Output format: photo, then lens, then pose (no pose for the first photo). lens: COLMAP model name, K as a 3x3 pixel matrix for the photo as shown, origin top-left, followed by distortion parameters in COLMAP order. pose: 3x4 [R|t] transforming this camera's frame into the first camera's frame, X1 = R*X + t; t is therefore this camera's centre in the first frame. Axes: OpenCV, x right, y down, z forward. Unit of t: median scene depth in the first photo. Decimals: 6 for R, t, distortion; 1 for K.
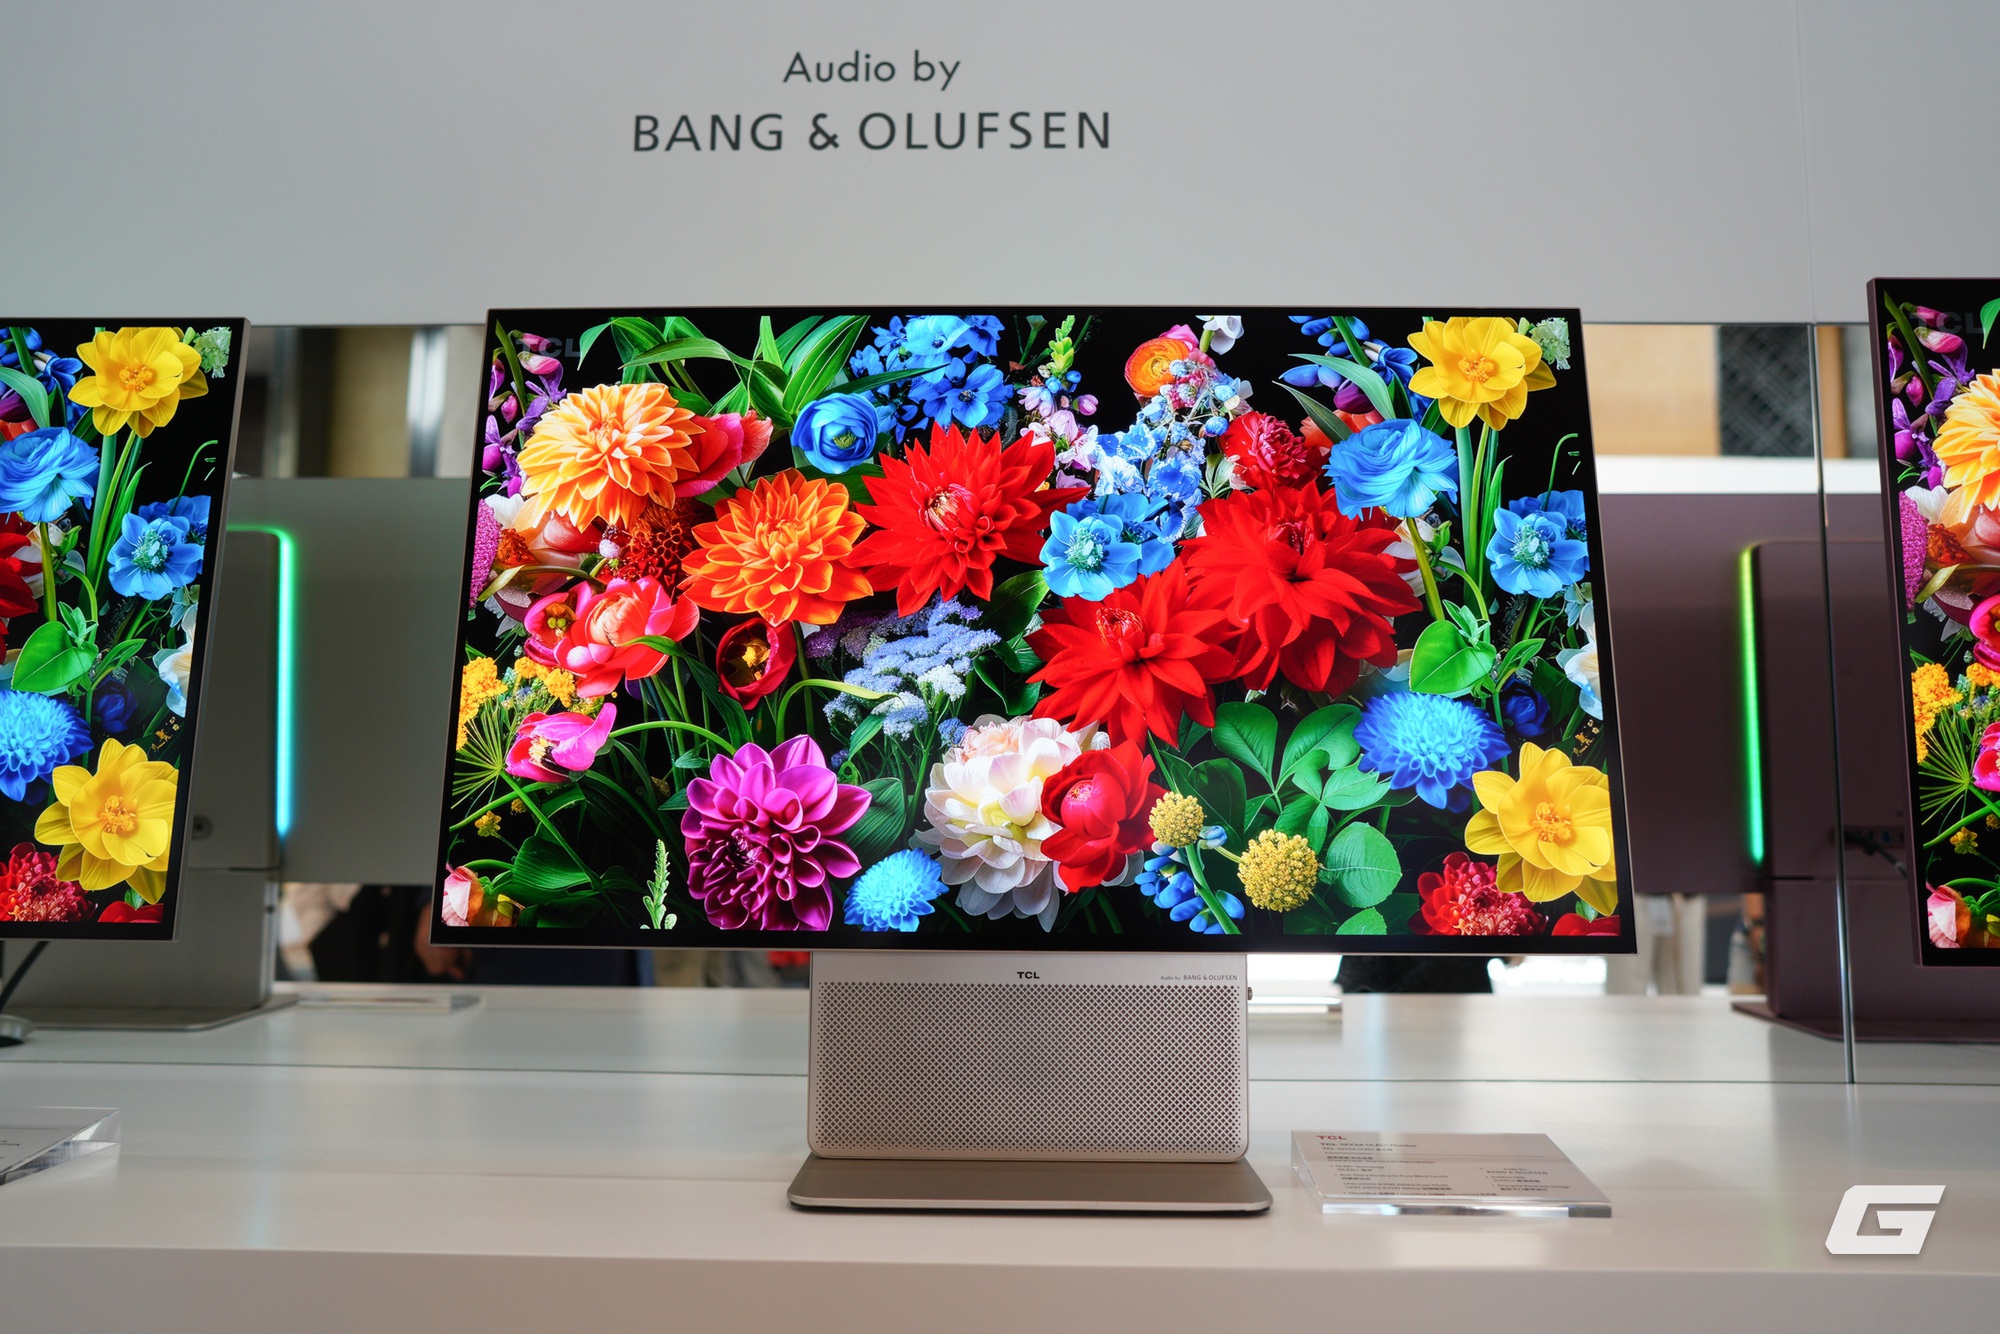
lens RADIAL K [[1492.9, 0, 996.7], [0, 1492.9, 650.5], [0, 0, 1]] dist [-0.006531, 0.008282]
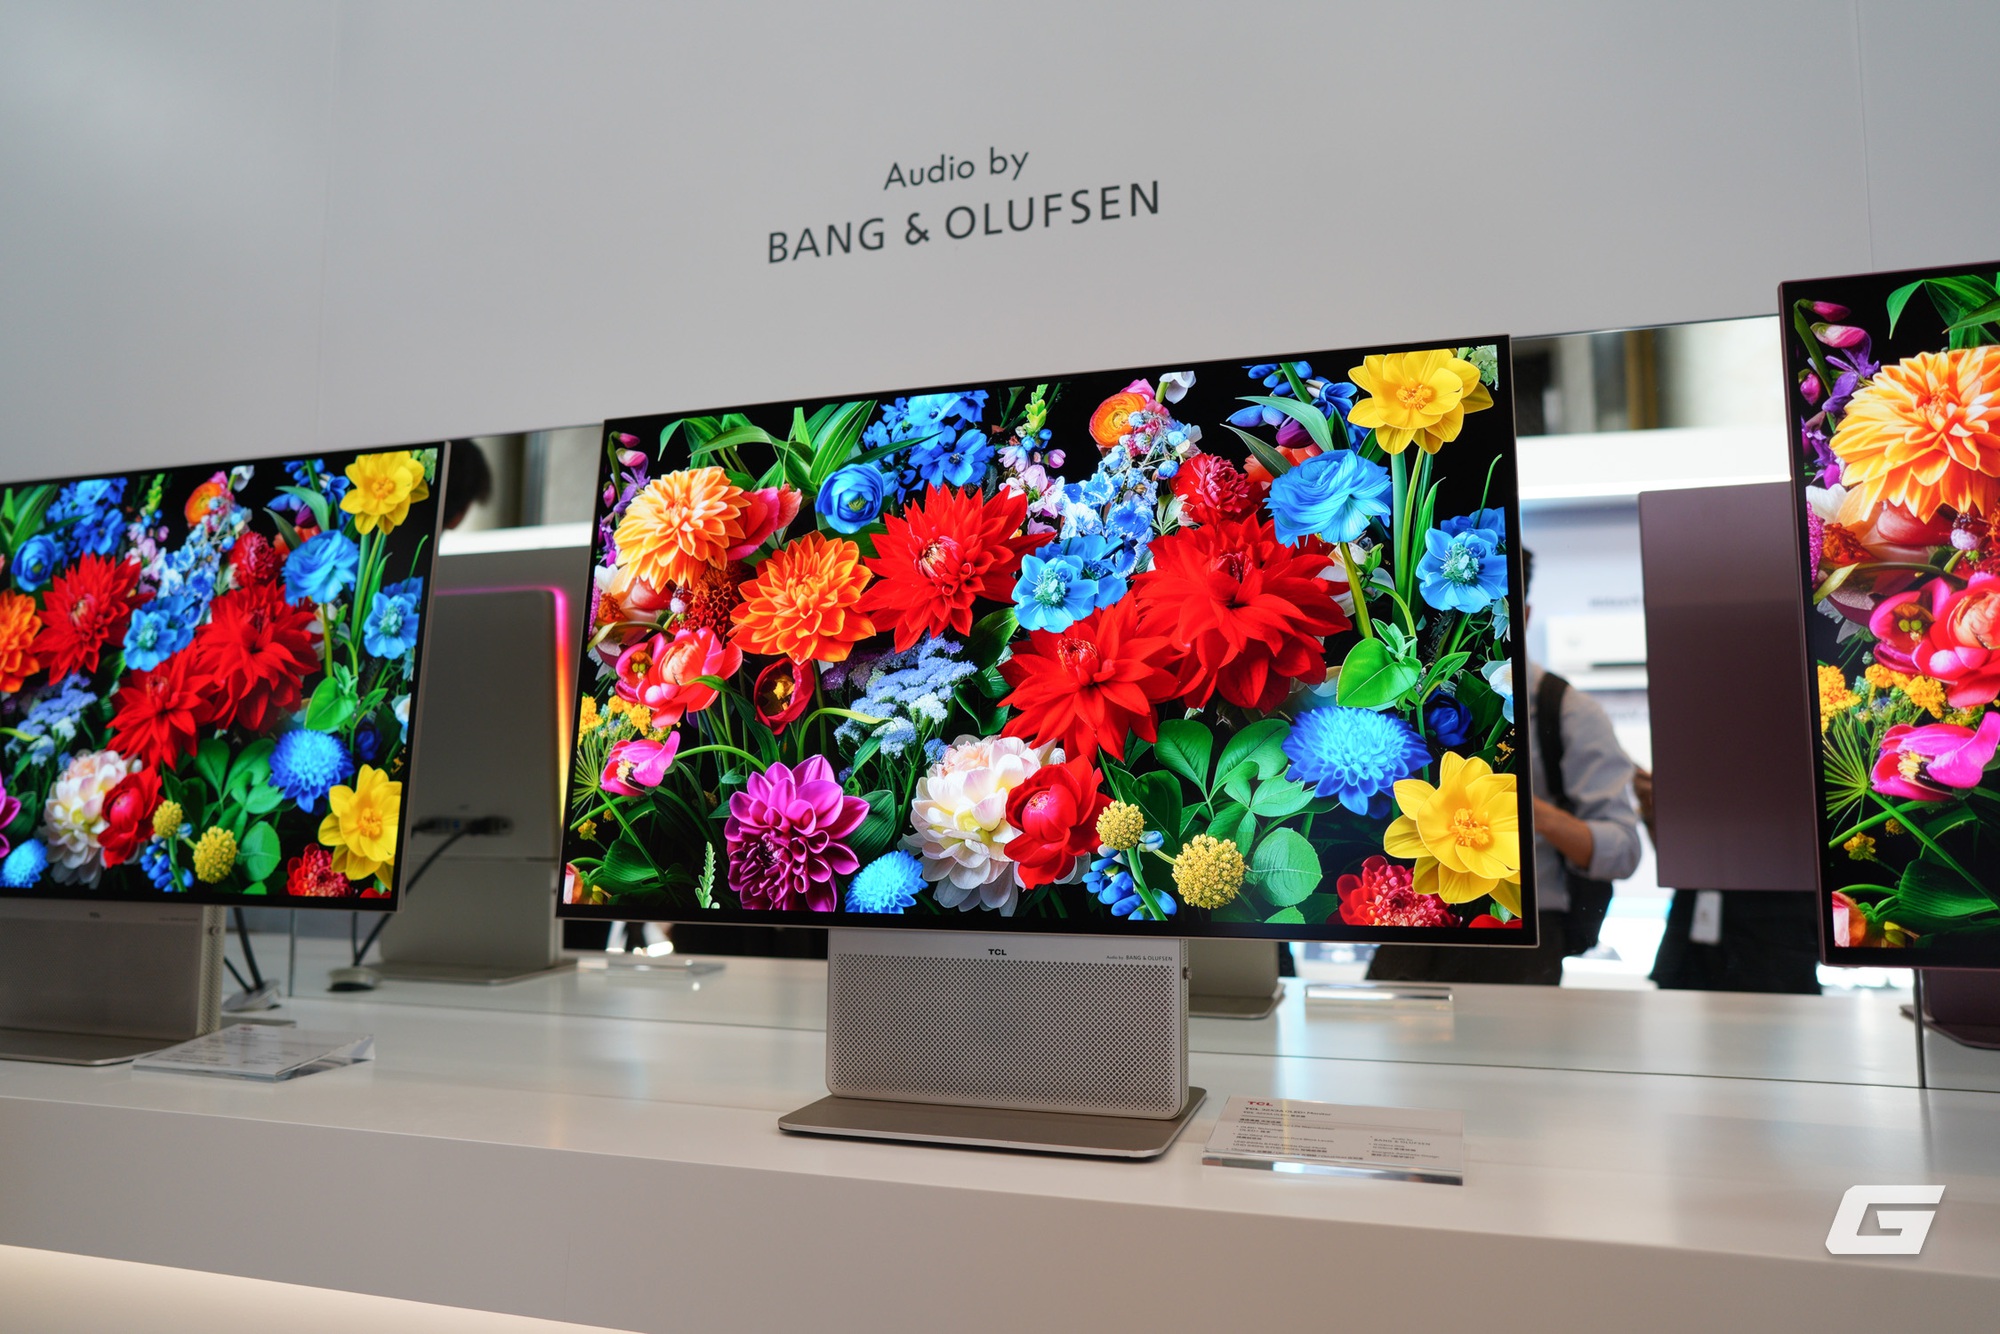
lens RADIAL K [[1409.4, 0, 1000.6], [0, 1409.4, 683.6], [0, 0, 1]] dist [-0.006327, -0.000076]
pose [[0.958537, -0.029170, -0.283472, 0.324810], [0.032201, 0.999463, 0.006037, -0.002407], [0.283143, -0.014915, 0.958962, -0.037105]]
